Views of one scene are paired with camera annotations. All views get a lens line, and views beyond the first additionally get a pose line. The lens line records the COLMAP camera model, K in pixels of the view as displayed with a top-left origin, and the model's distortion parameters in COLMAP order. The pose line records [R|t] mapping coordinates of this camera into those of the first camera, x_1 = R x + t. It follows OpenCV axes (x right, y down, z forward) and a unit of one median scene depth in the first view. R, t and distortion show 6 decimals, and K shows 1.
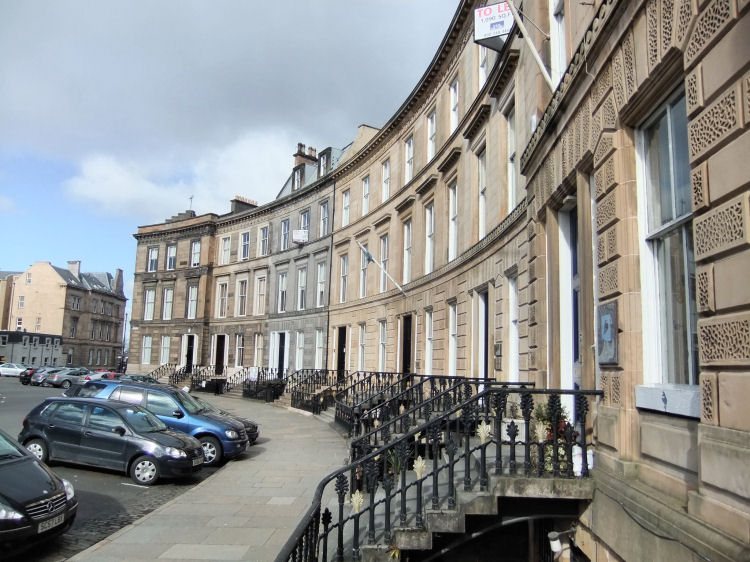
lens RADIAL K [[585.7, 0, 374.7], [0, 585.7, 283.3], [0, 0, 1]] dist [-0.001440, -0.000051]
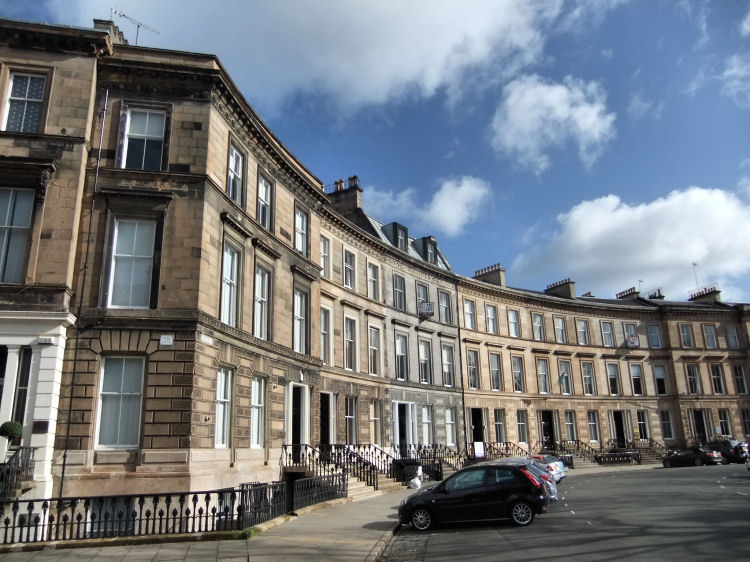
lens RADIAL K [[585.7, 0, 373.6], [0, 585.7, 281.8], [0, 0, 1]] dist [-0.001440, -0.000051]
pose [[-0.316771, 0.240253, 0.917570, -0.921764], [-0.122802, 0.948858, -0.290840, 0.159663], [-0.940519, -0.204809, -0.271067, 1.225495]]
